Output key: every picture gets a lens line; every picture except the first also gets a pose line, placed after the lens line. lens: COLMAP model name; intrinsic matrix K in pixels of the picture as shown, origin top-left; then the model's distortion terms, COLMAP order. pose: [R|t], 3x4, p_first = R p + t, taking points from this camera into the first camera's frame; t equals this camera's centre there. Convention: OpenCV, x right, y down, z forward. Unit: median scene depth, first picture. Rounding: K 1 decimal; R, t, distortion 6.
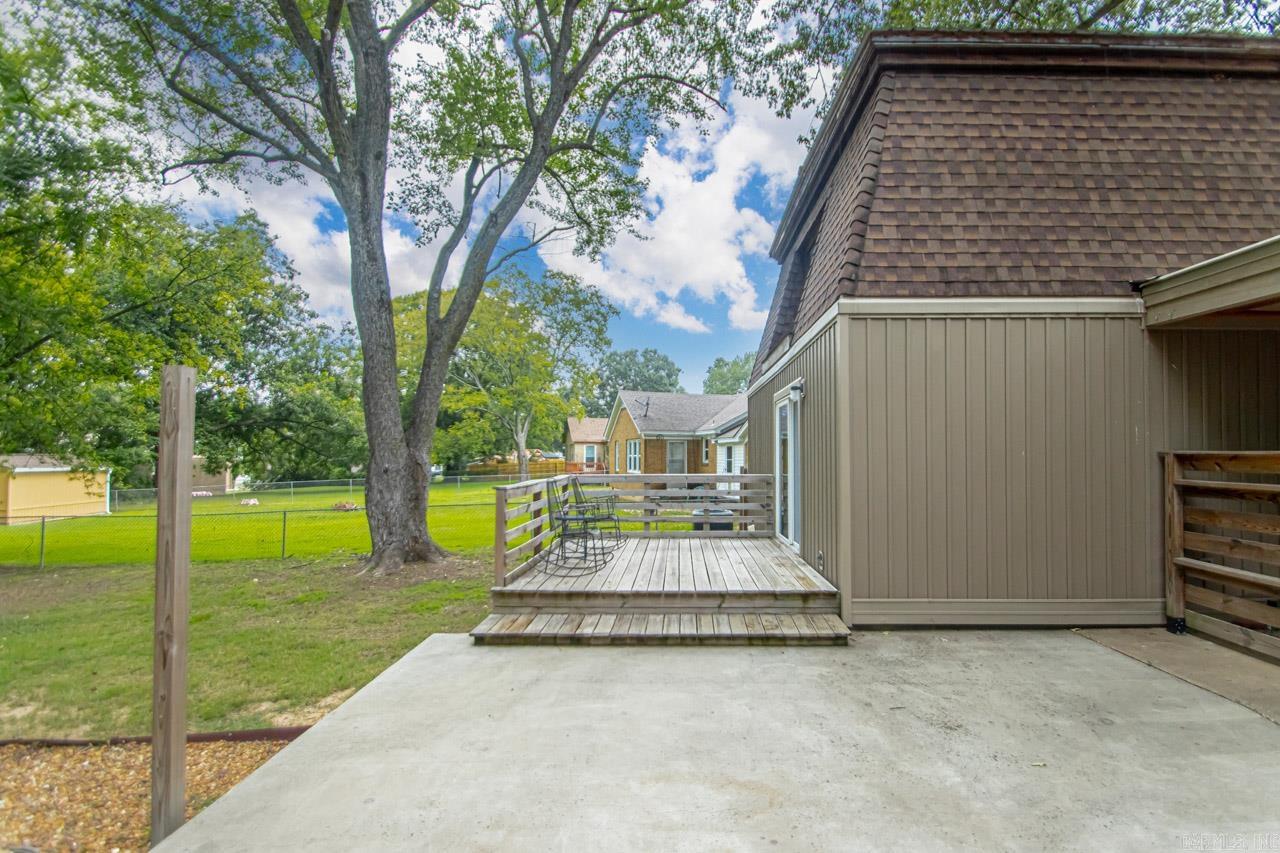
lens RADIAL K [[617.9, 0, 673.8], [0, 617.9, 445.8], [0, 0, 1]] dist [0.029055, -0.023409]
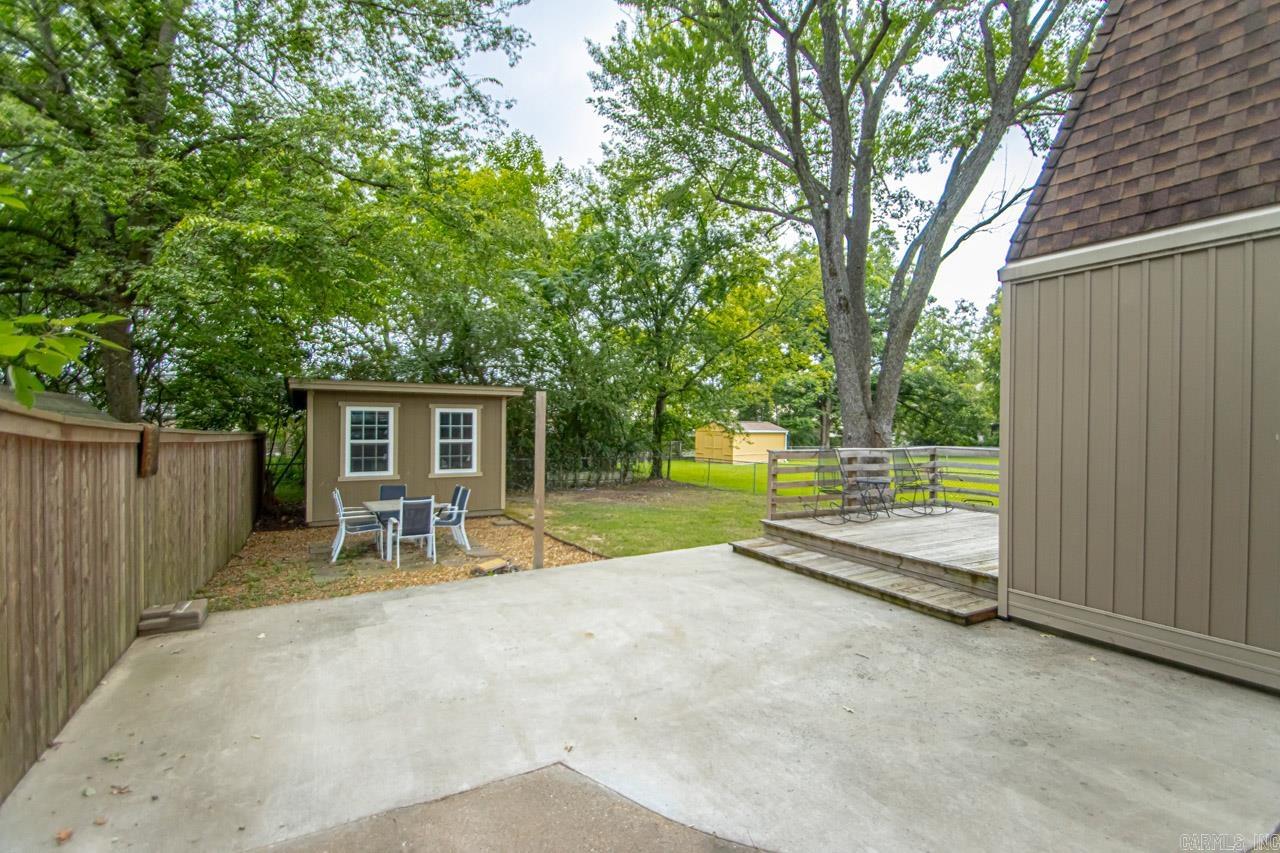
lens RADIAL K [[616.7, 0, 674.0], [0, 616.7, 440.1], [0, 0, 1]] dist [-0.001108, -0.012346]
pose [[0.496398, 0.032814, -0.867475, 0.815778], [0.005487, 0.999147, 0.040935, -0.016122], [0.868078, -0.025080, 0.495795, 0.106906]]
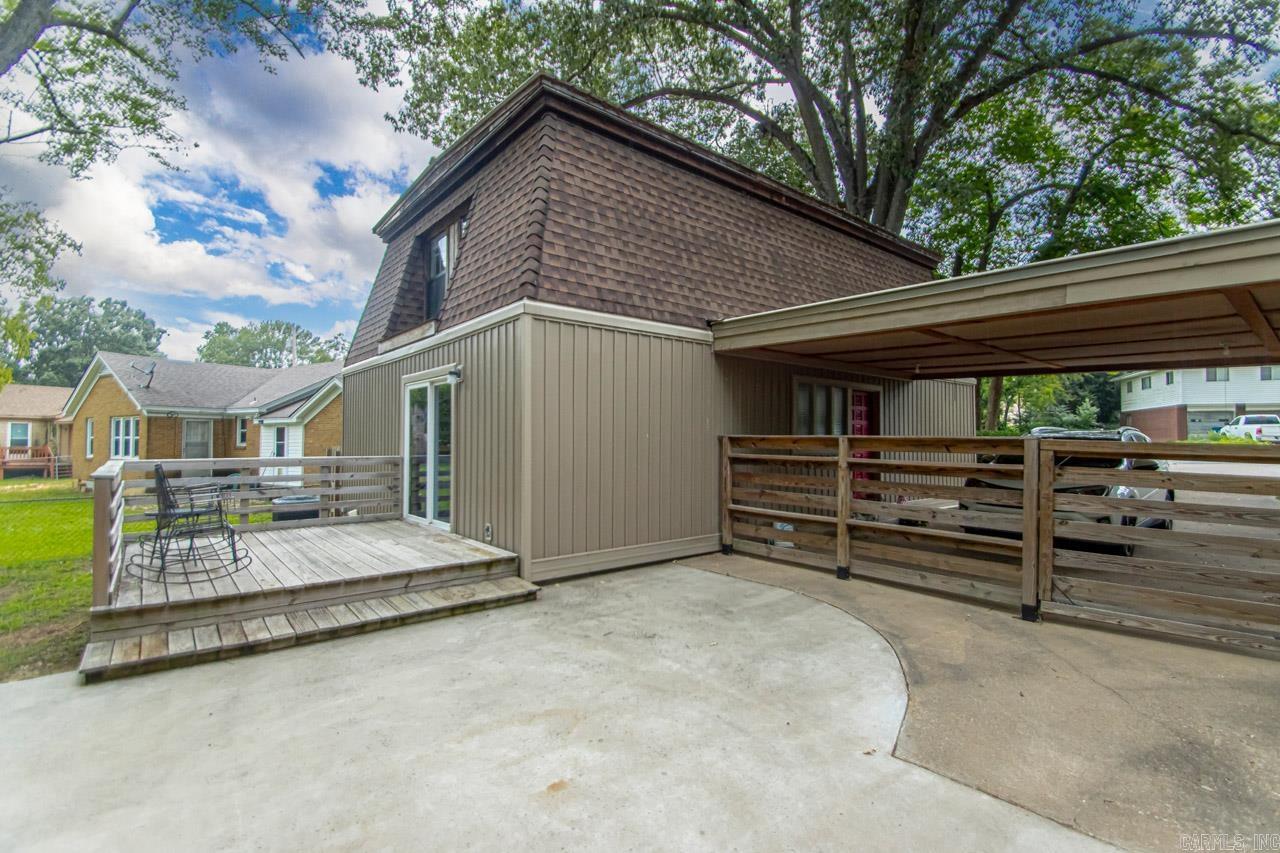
lens RADIAL K [[598.1, 0, 642.5], [0, 598.1, 429.7], [0, 0, 1]] dist [0.031660, -0.017316]
pose [[0.770604, 0.013699, 0.637167, -0.270621], [-0.013664, 0.999894, -0.004972, 0.005413], [-0.637168, -0.004875, 0.770710, 0.004673]]
